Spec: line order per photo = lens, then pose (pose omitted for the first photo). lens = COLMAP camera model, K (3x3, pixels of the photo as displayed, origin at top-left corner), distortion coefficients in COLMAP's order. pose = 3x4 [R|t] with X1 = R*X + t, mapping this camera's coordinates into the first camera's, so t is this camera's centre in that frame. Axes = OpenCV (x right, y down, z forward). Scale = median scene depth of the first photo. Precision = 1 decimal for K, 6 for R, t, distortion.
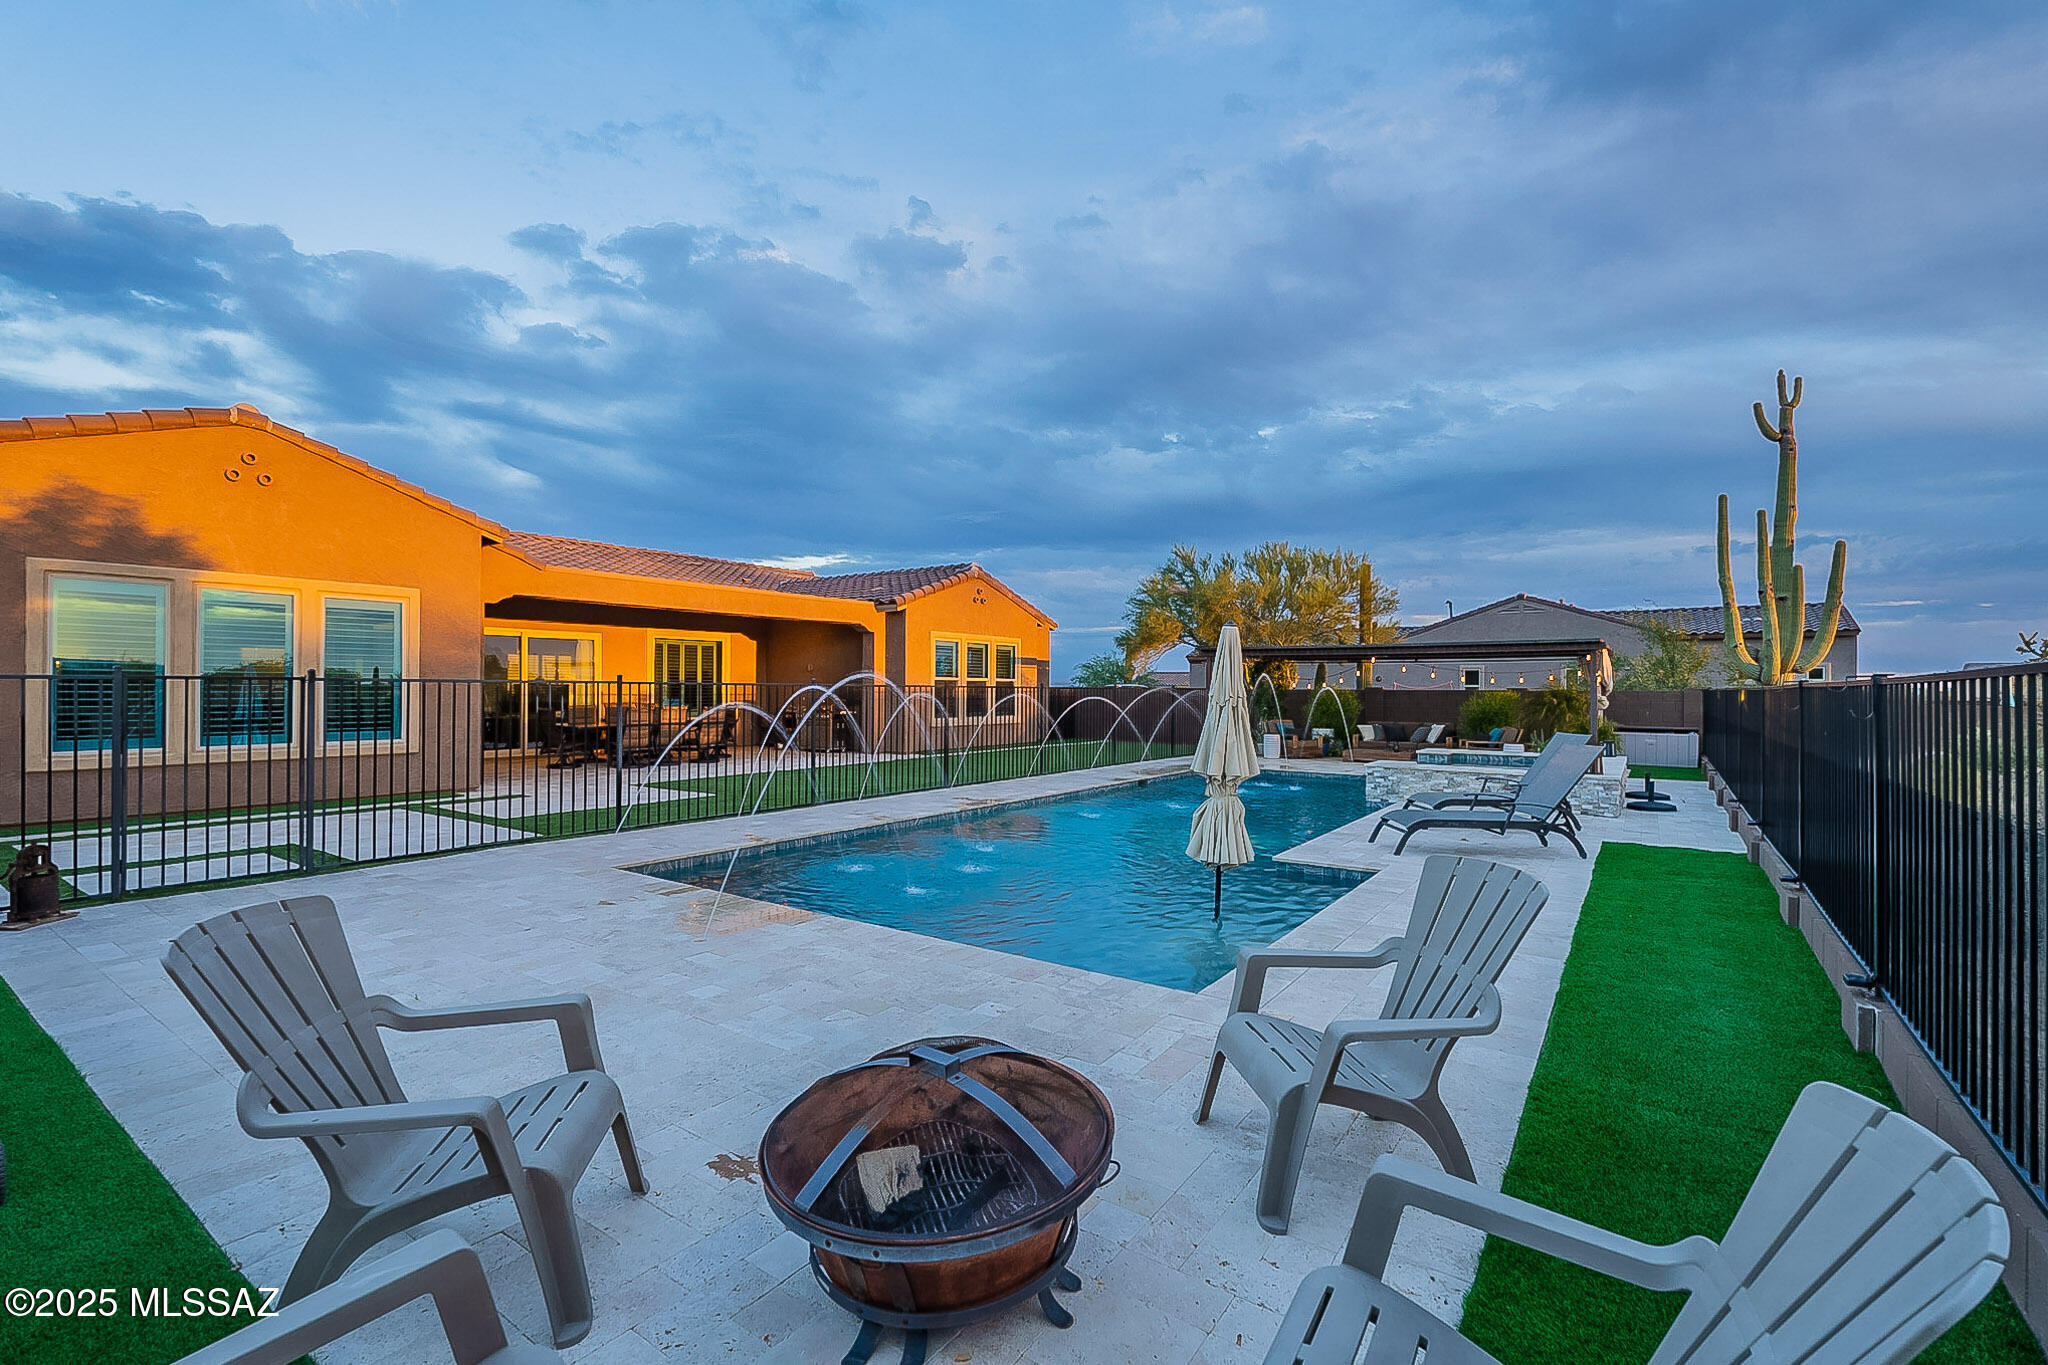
lens RADIAL K [[924.2, 0, 1024.0], [0, 924.2, 682.5], [0, 0, 1]] dist [-0.000335, -0.000320]
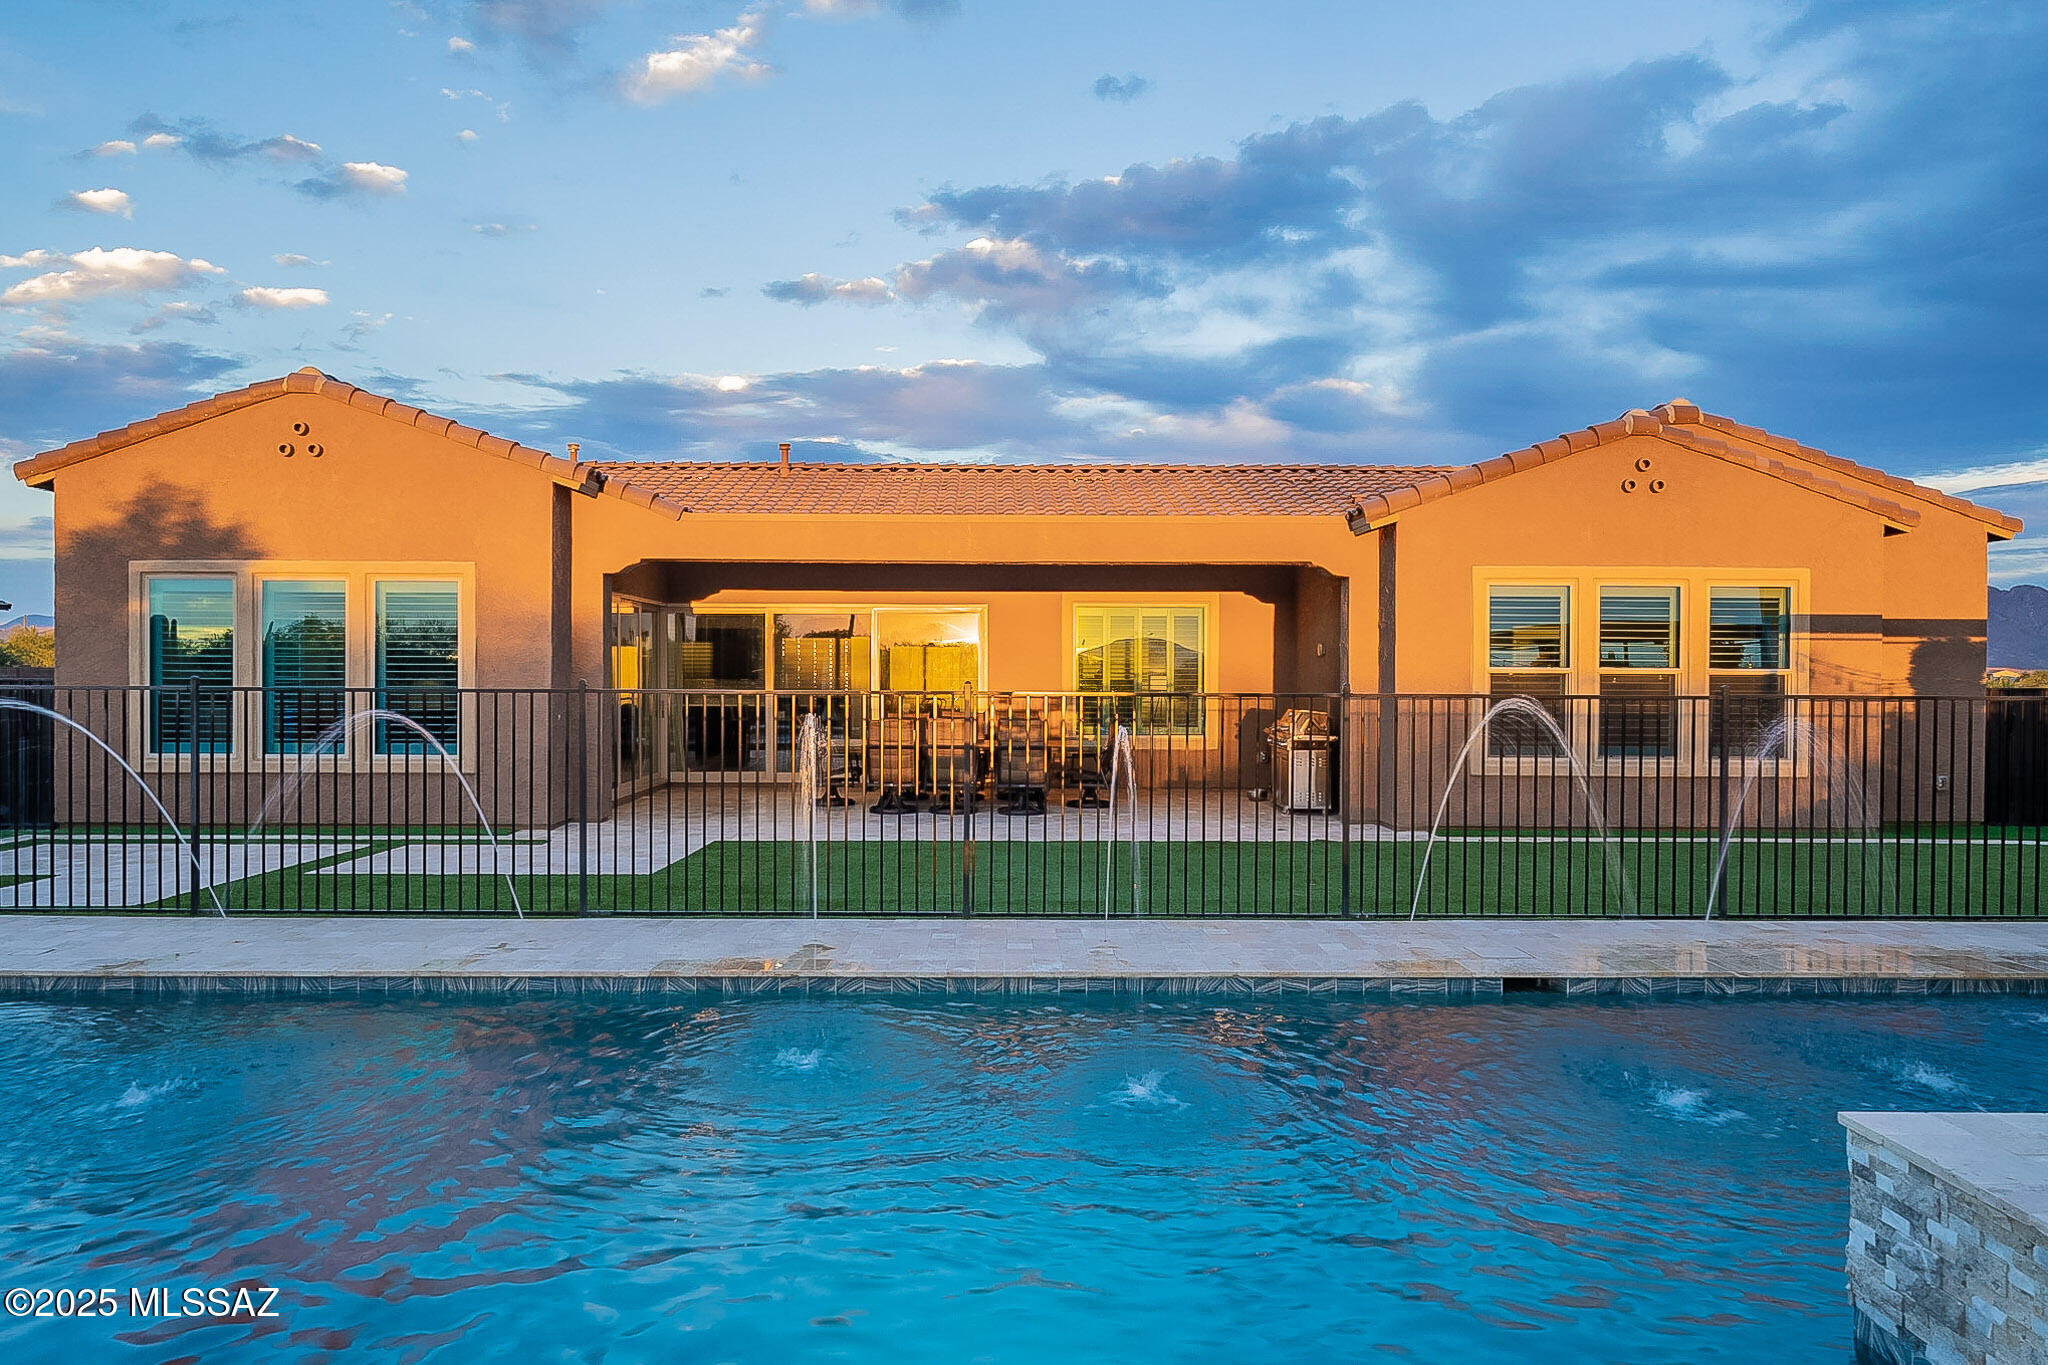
lens RADIAL K [[1416.3, 0, 1022.8], [0, 1416.3, 724.0], [0, 0, 1]] dist [0.014777, -0.000906]
pose [[0.564819, 0.025849, -0.824810, 0.380678], [0.003207, 0.999433, 0.033518, -0.002946], [0.825209, -0.021577, 0.564416, 0.456998]]
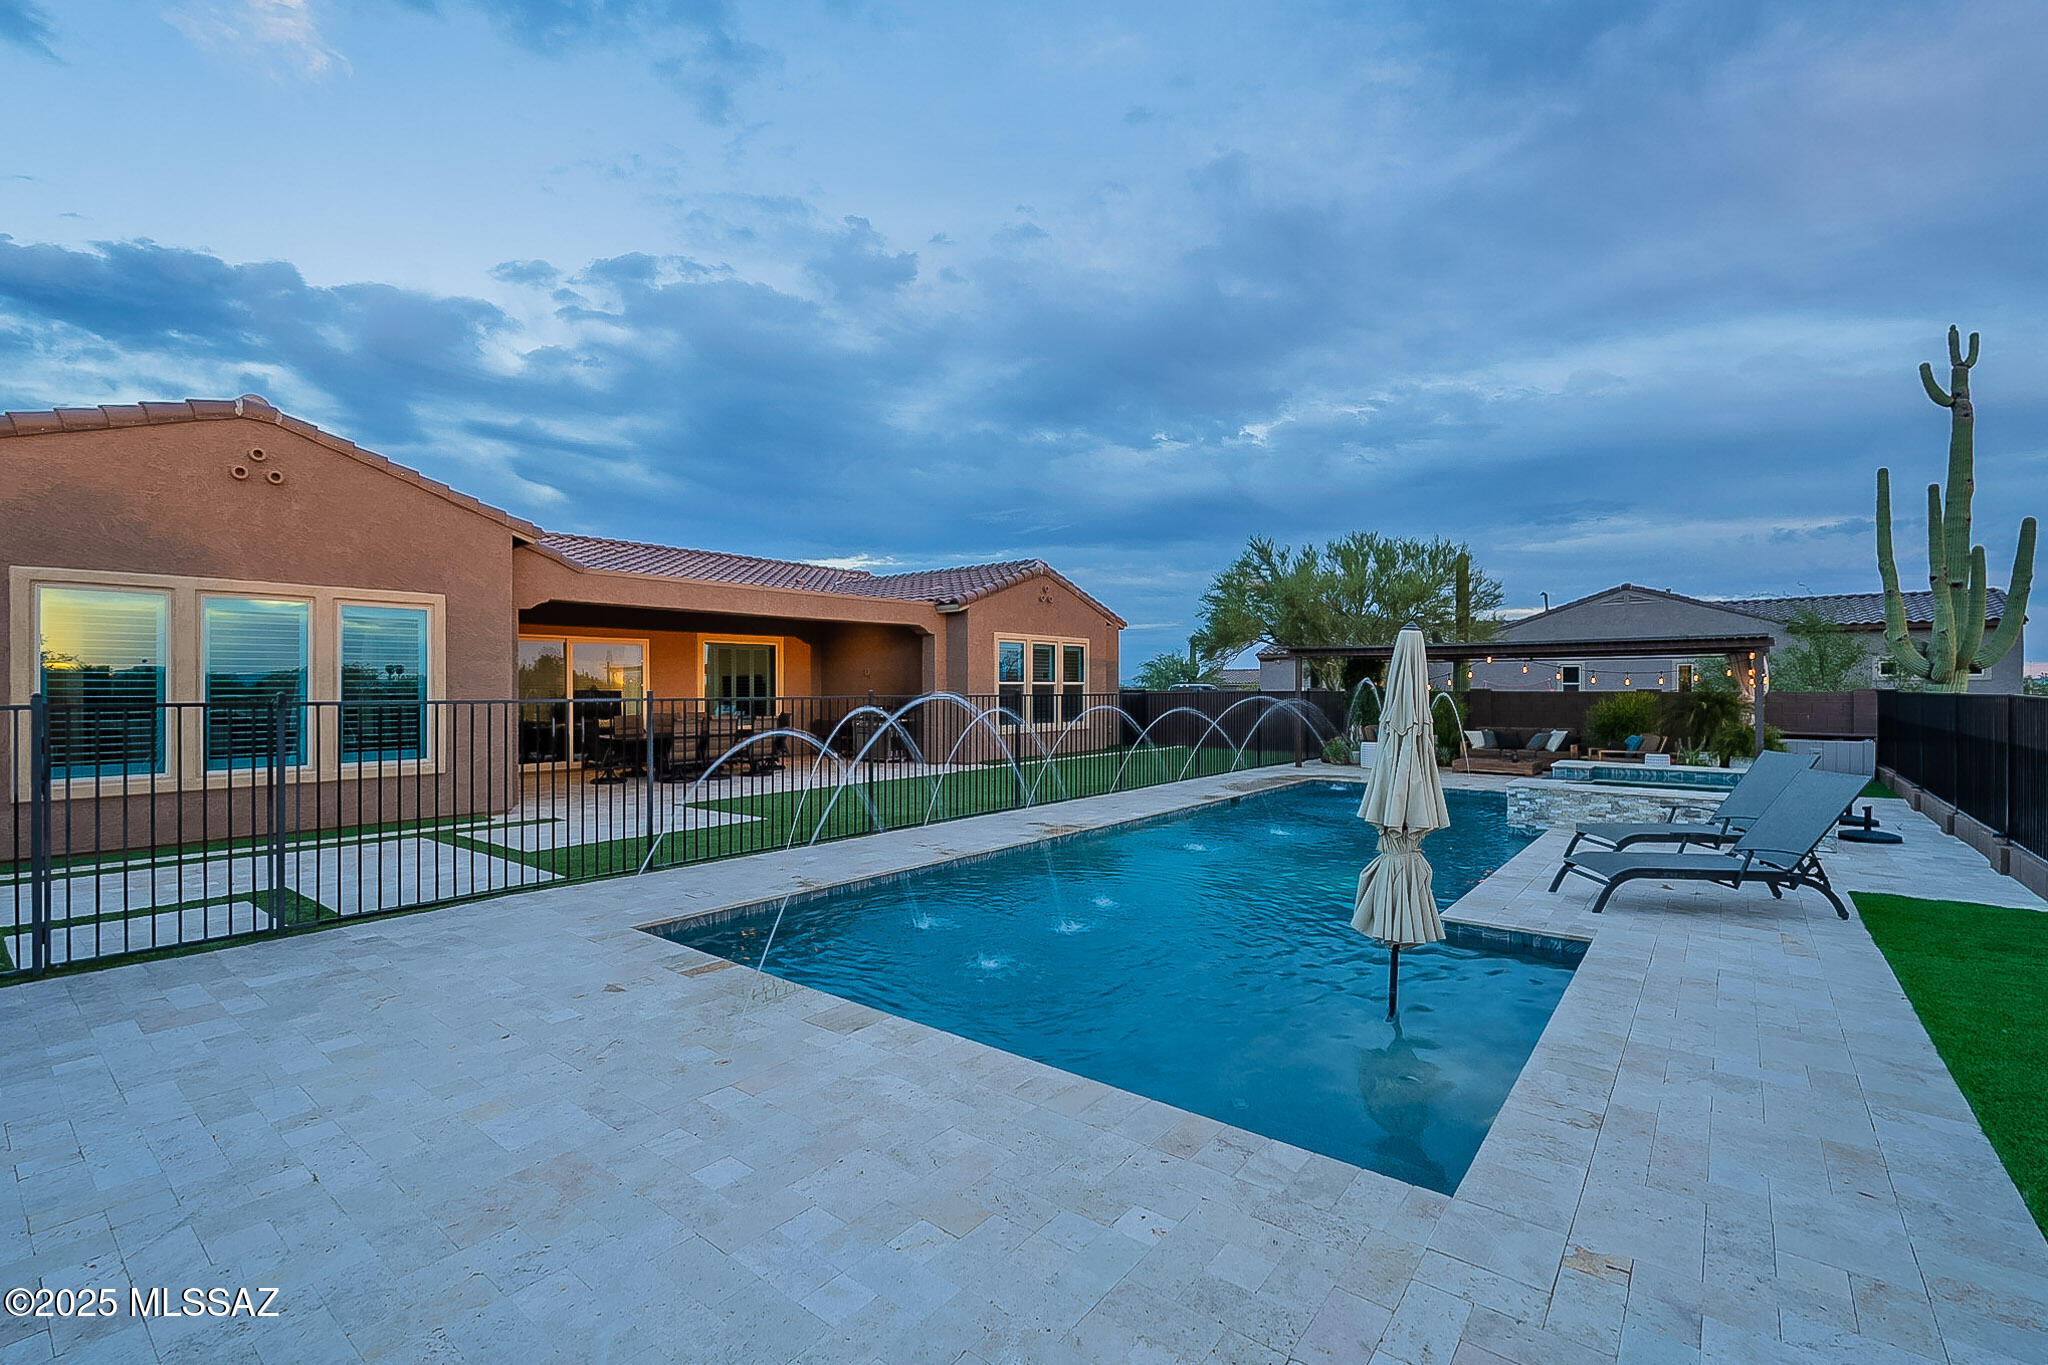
lens RADIAL K [[930.6, 0, 1024.0], [0, 930.6, 682.5], [0, 0, 1]] dist [0.001003, -0.000078]
pose [[0.998136, -0.007502, -0.060563, -0.016780], [0.007620, 0.999969, 0.001721, -0.007240], [0.060548, -0.002179, 0.998163, 0.073833]]
